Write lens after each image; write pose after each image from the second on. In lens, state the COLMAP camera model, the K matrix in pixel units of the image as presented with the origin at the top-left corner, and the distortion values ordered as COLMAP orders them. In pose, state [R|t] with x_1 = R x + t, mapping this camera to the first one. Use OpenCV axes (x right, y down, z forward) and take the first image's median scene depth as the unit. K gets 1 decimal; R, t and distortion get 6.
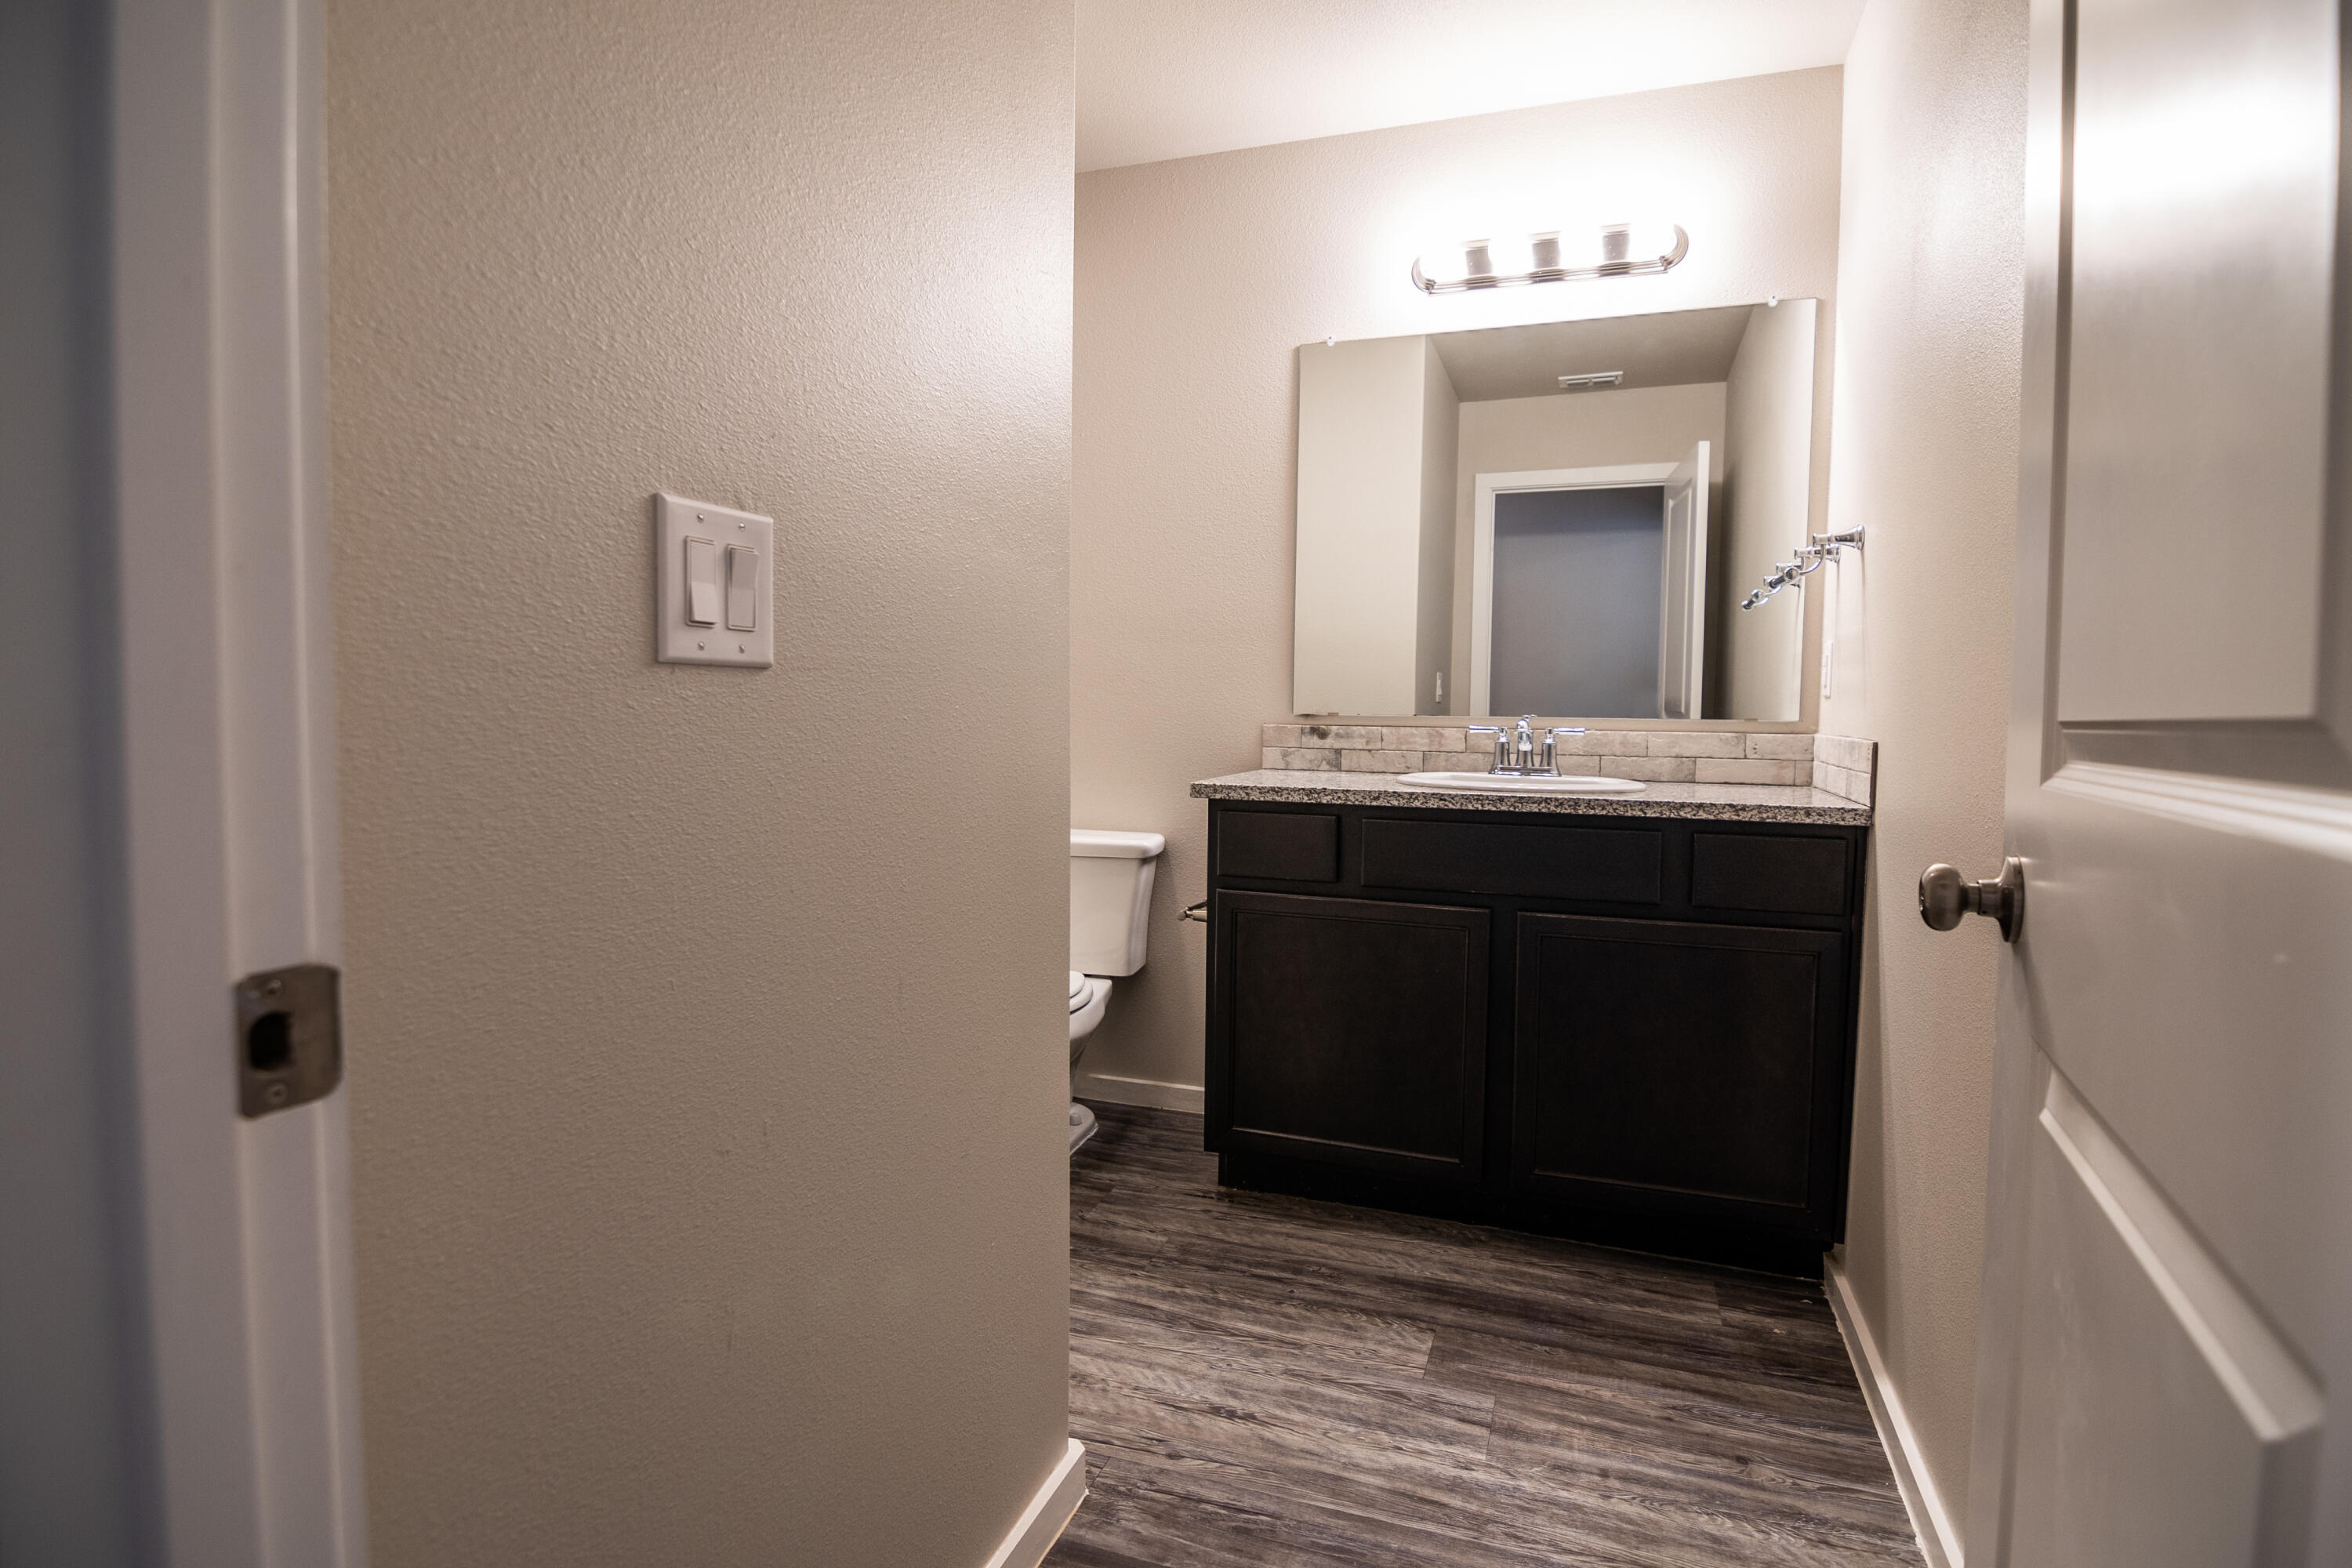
lens RADIAL K [[1209.3, 0, 1168.4], [0, 1209.3, 777.8], [0, 0, 1]] dist [-0.006076, -0.001750]
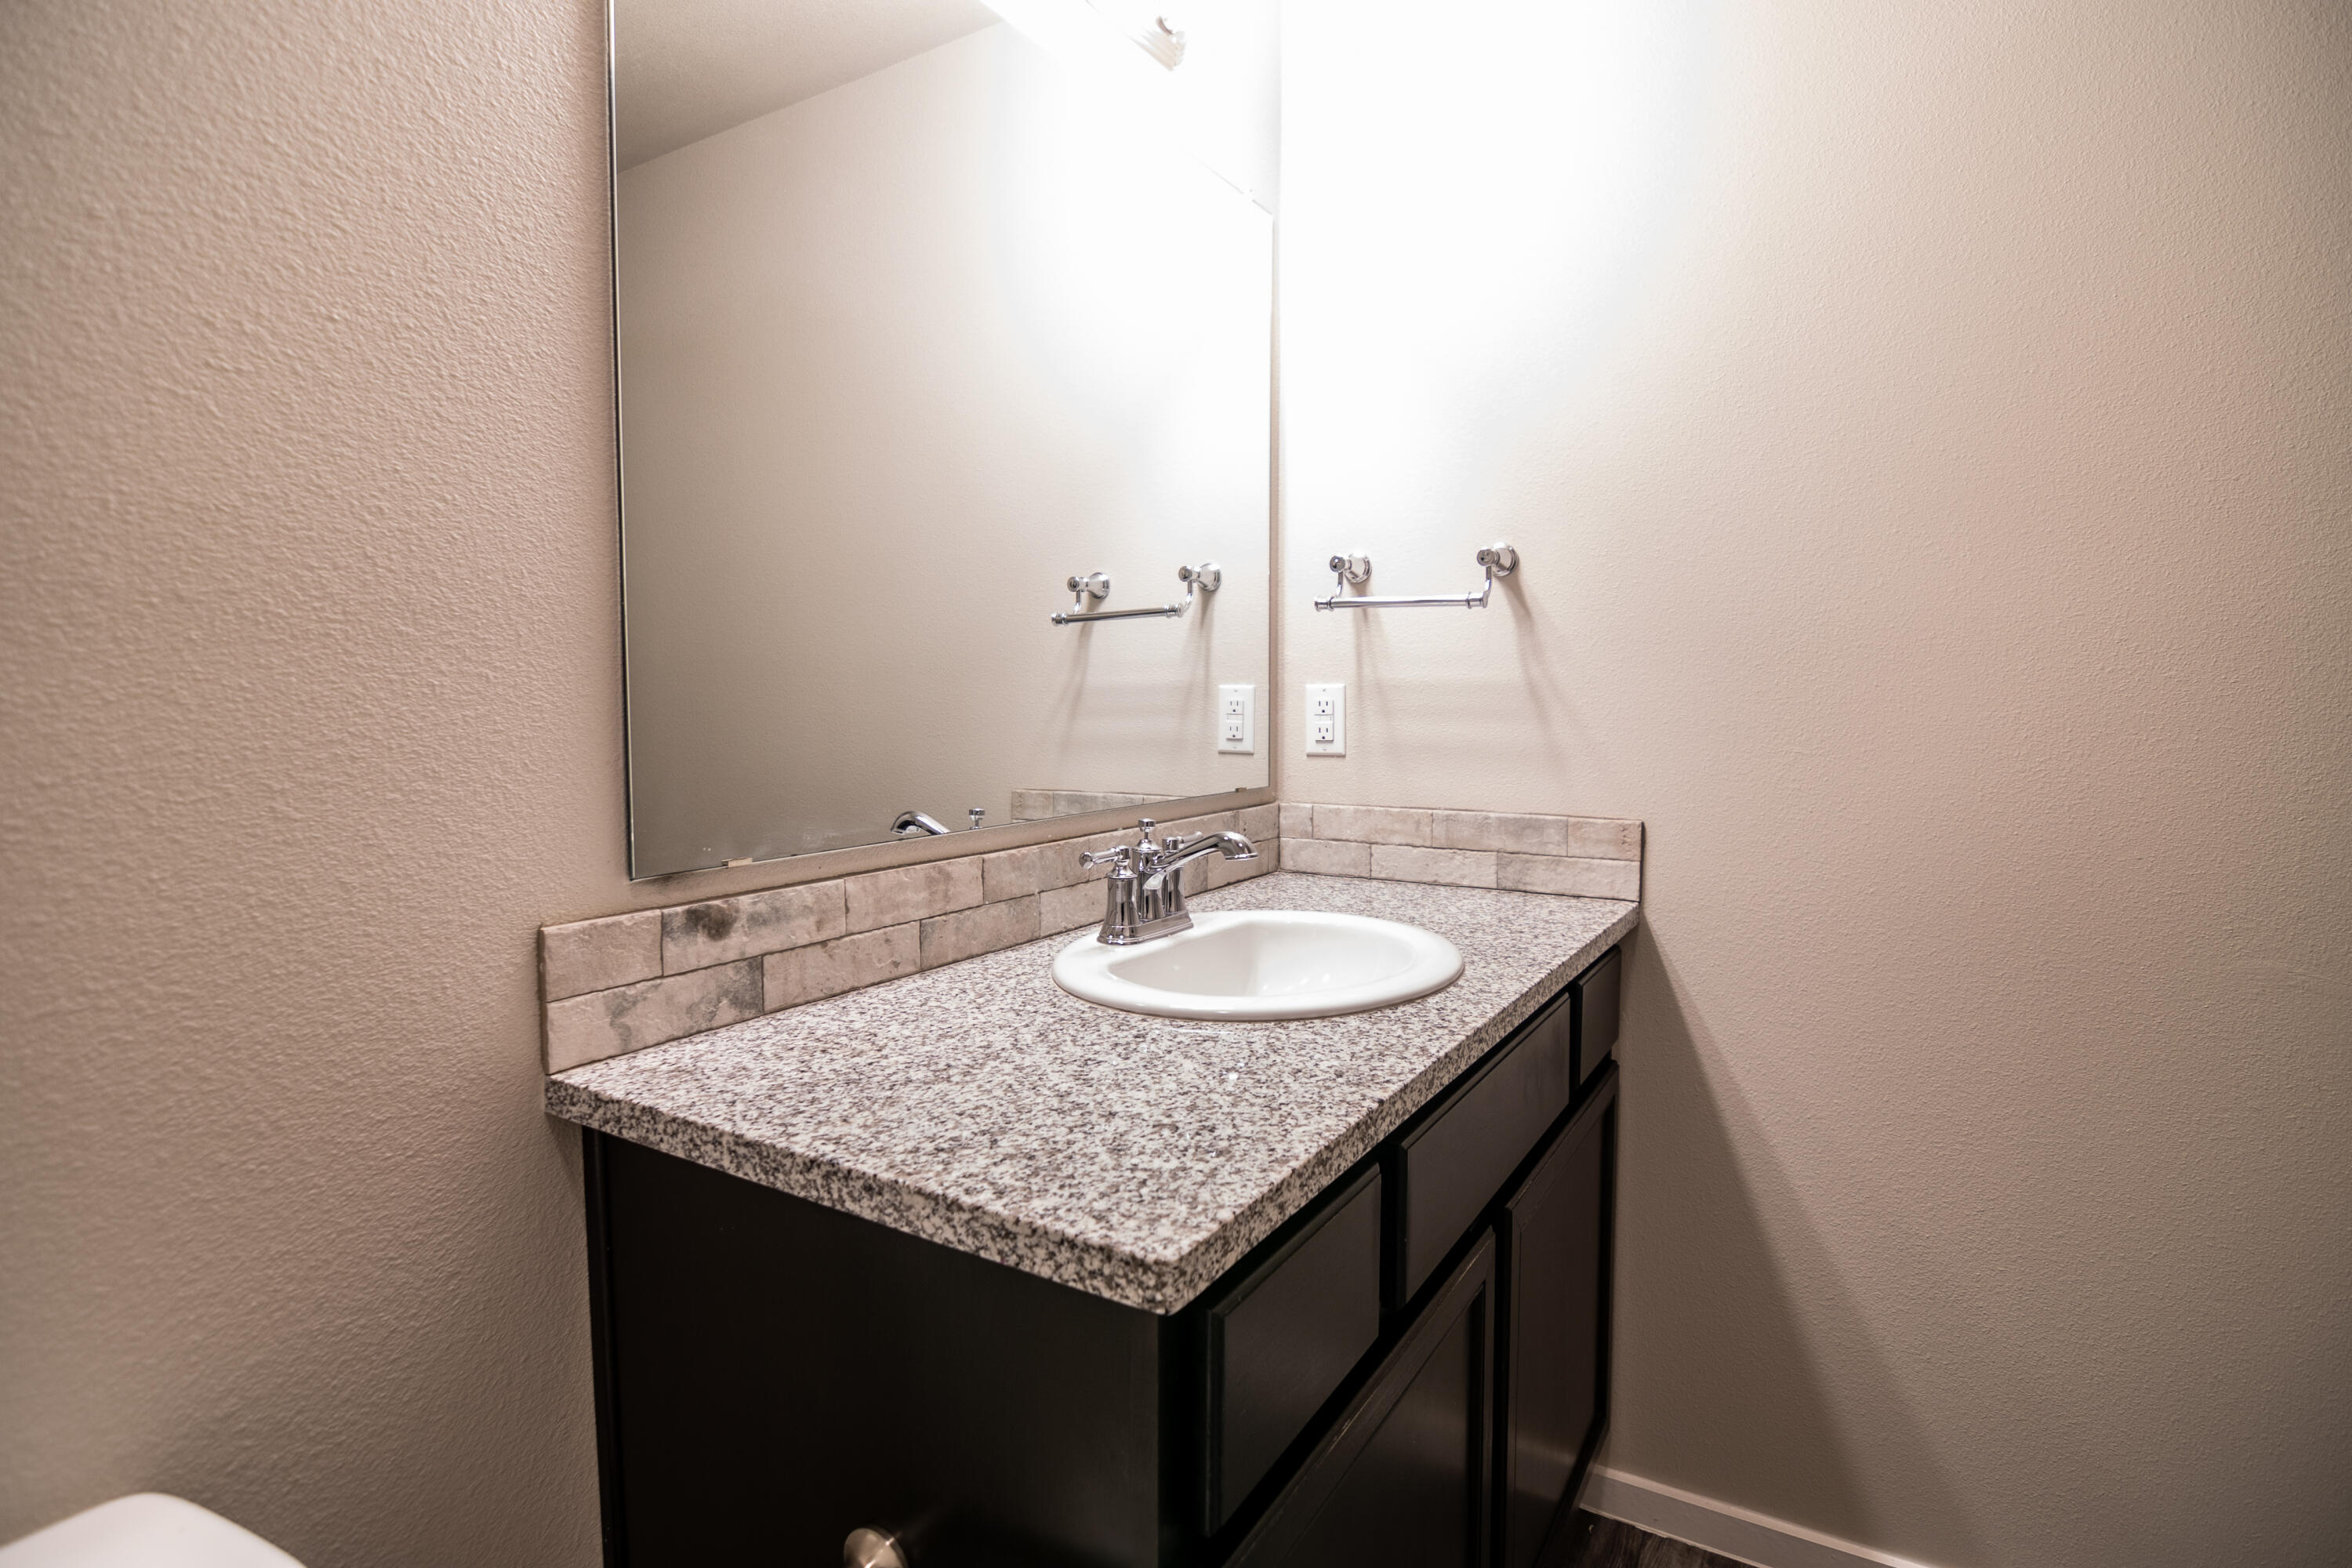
lens RADIAL K [[1209.3, 0, 1188.8], [0, 1209.3, 775.8], [0, 0, 1]] dist [-0.006076, -0.001750]
pose [[0.170122, -0.077943, 0.982336, -0.188918], [0.059917, 0.995841, 0.068638, -0.094758], [-0.983600, 0.047182, 0.174084, 0.806143]]
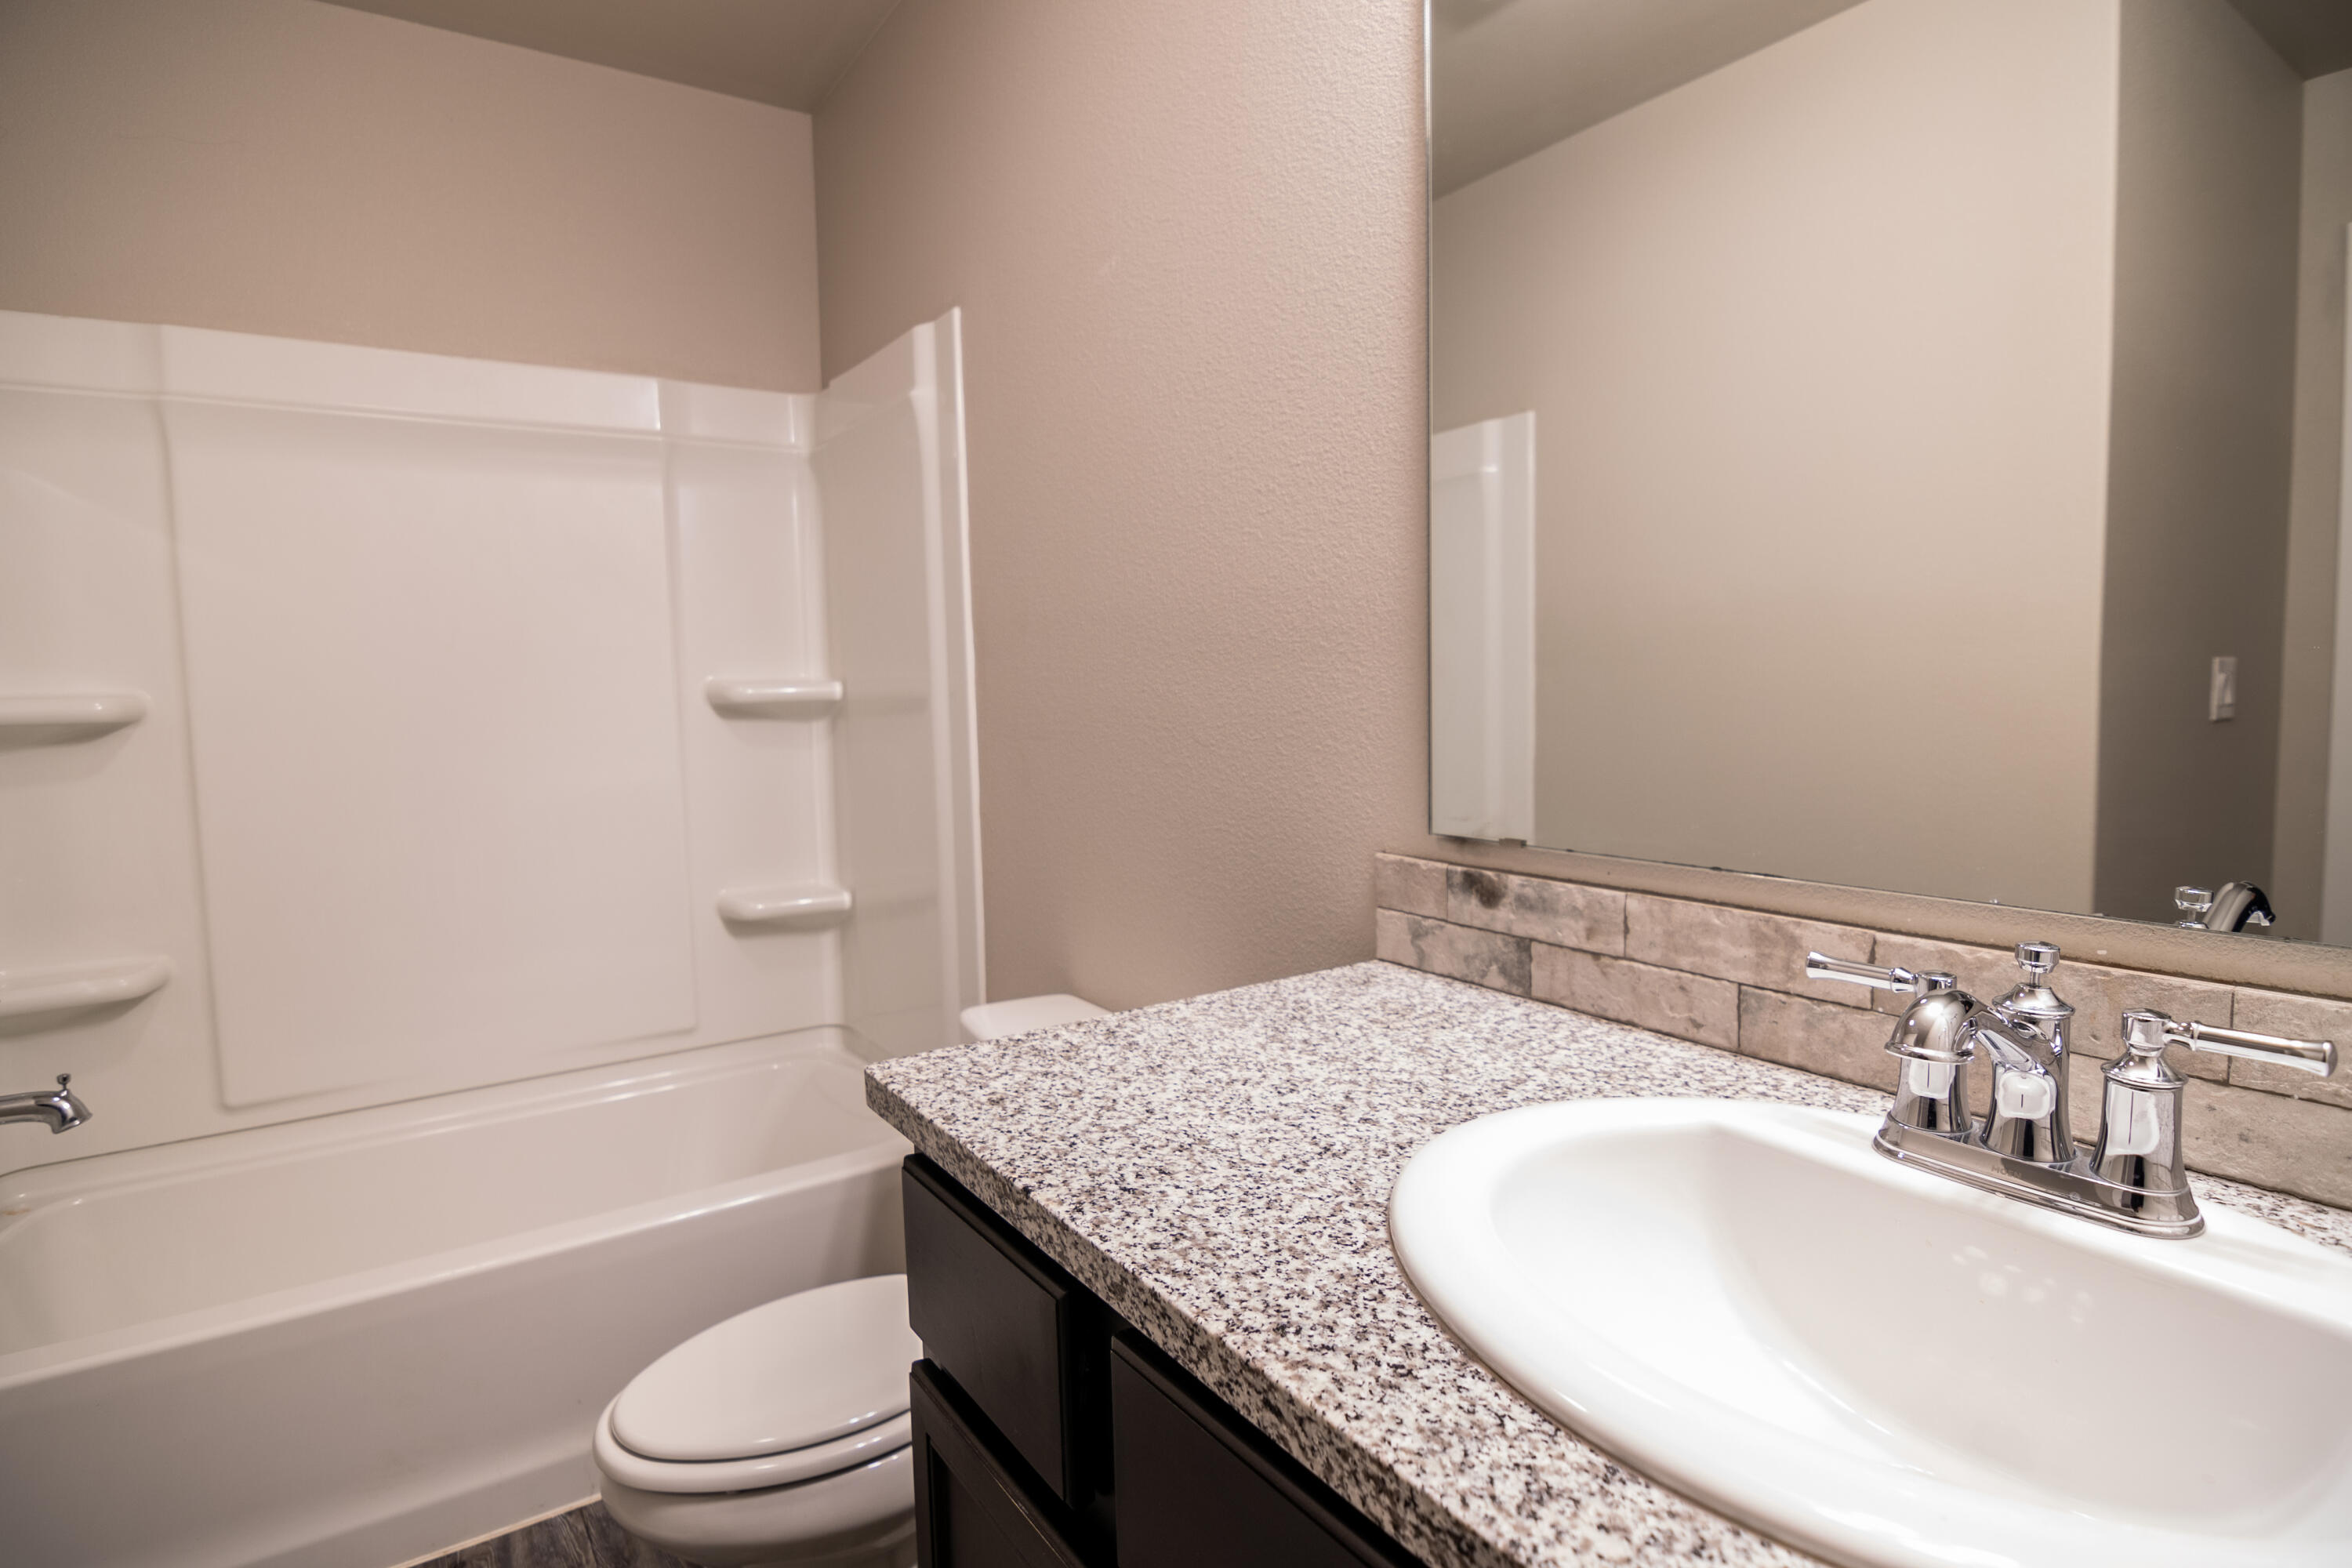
lens RADIAL K [[1209.3, 0, 1157.3], [0, 1209.3, 765.4], [0, 0, 1]] dist [-0.006076, -0.001750]
pose [[0.807218, 0.011468, -0.590142, 0.267356], [-0.003209, 0.999882, 0.015042, -0.081845], [0.590245, -0.010249, 0.807159, 0.634992]]
